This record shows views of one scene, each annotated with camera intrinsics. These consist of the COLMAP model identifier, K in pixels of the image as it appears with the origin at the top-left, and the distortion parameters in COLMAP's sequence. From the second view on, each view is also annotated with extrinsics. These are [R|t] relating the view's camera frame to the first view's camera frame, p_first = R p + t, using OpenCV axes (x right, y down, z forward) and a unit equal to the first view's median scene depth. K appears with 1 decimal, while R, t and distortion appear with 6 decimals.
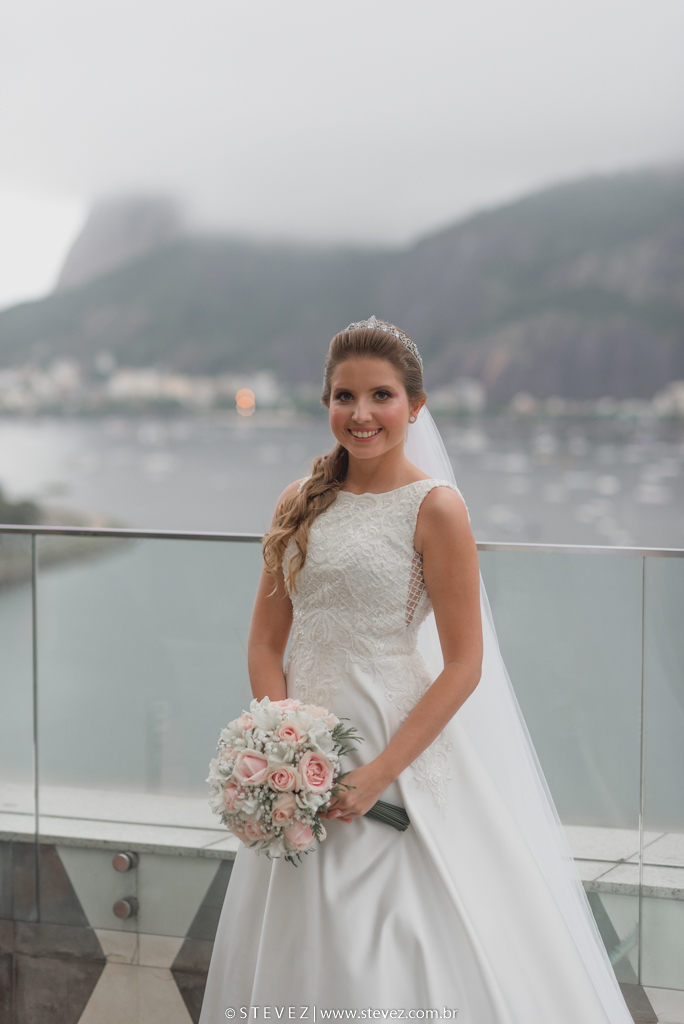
lens RADIAL K [[2490.7, 0, 342.0], [0, 2490.7, 512.0], [0, 0, 1]] dist [-0.031505, 0.164514]
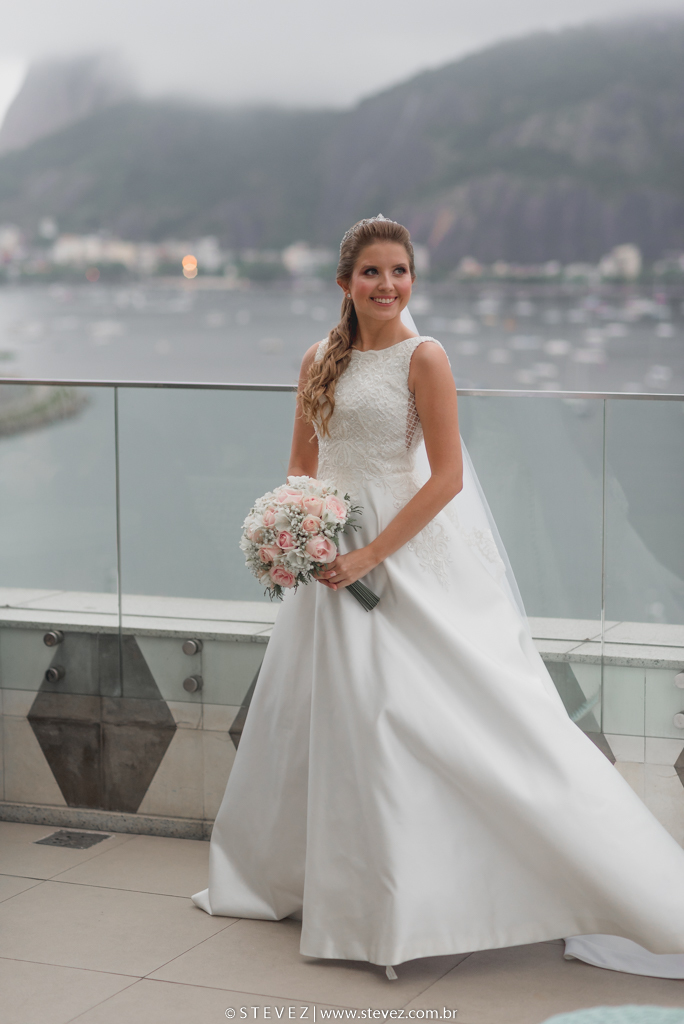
lens RADIAL K [[2490.7, 0, 342.0], [0, 2490.7, 512.0], [0, 0, 1]] dist [-0.031505, 0.164514]
pose [[0.999727, -0.010011, 0.021114, -0.036878], [0.008846, 0.998469, 0.054594, 0.004460], [-0.021628, -0.054393, 0.998285, -0.248814]]
